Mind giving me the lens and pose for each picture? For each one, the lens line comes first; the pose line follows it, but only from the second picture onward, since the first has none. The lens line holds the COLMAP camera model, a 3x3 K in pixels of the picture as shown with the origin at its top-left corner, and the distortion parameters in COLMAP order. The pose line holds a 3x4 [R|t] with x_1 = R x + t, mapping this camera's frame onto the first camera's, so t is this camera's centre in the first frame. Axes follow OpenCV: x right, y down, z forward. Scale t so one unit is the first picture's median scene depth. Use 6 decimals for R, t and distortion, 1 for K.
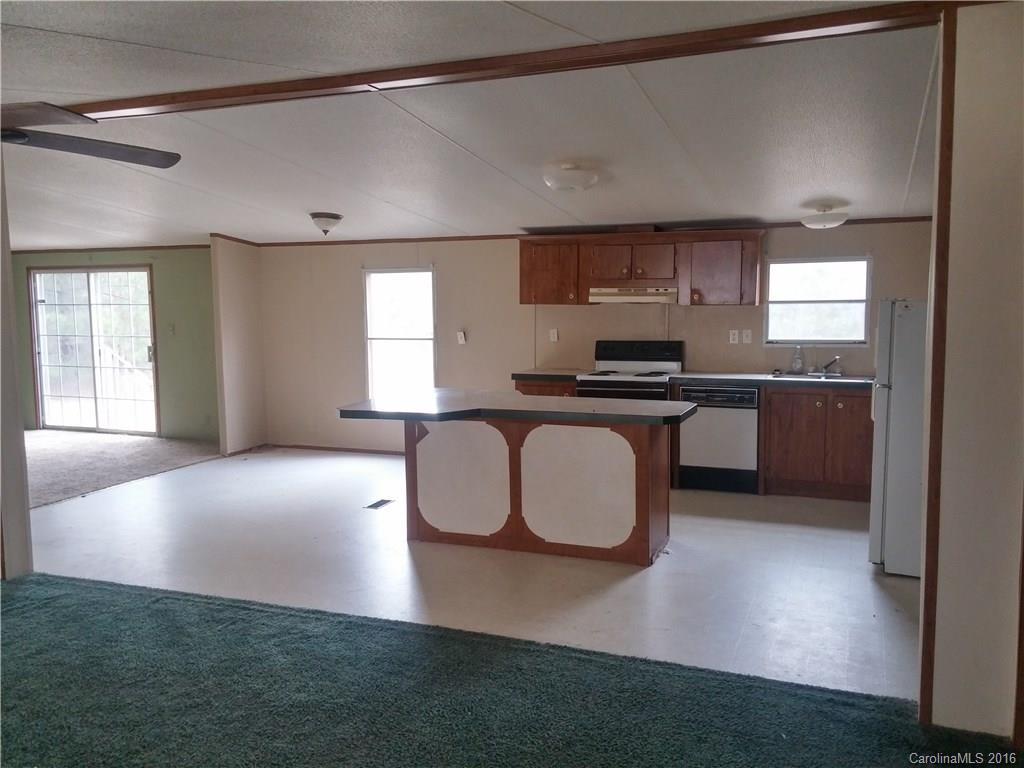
lens RADIAL K [[876.0, 0, 513.0], [0, 876.0, 371.1], [0, 0, 1]] dist [0.090077, -0.110819]
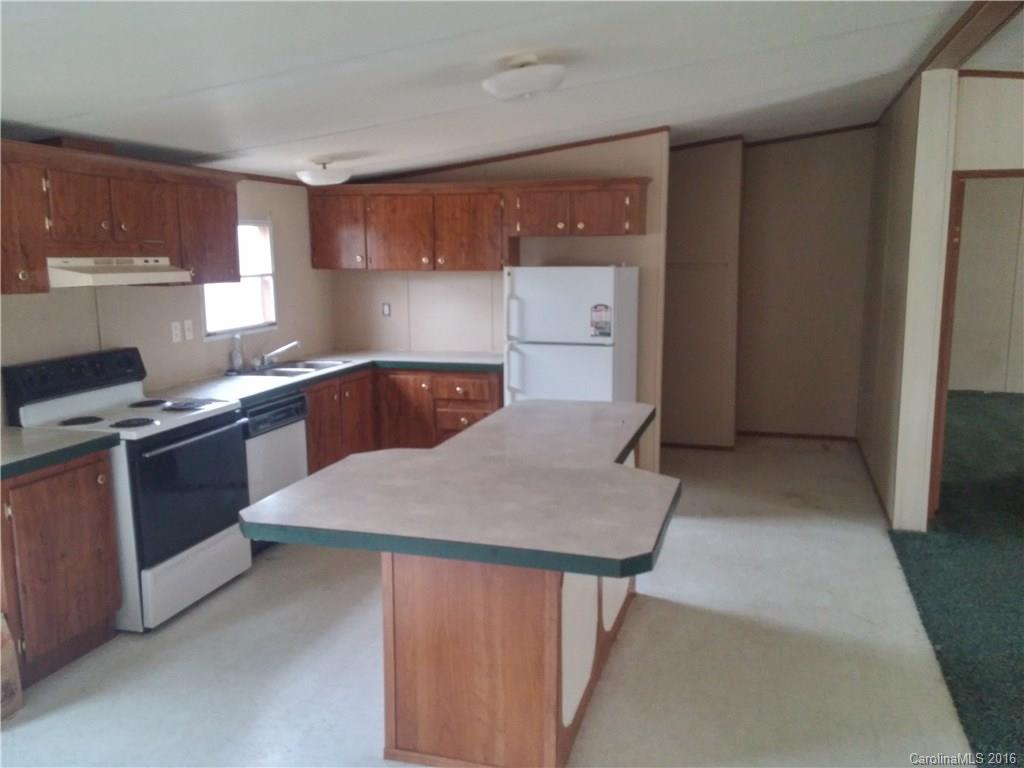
lens RADIAL K [[871.2, 0, 503.0], [0, 871.2, 385.7], [0, 0, 1]] dist [0.082518, -0.108601]
pose [[-0.078374, -0.142461, 0.986693, -0.437442], [0.106841, 0.982836, 0.150391, -0.073655], [-0.991182, 0.117206, -0.061808, 0.808792]]
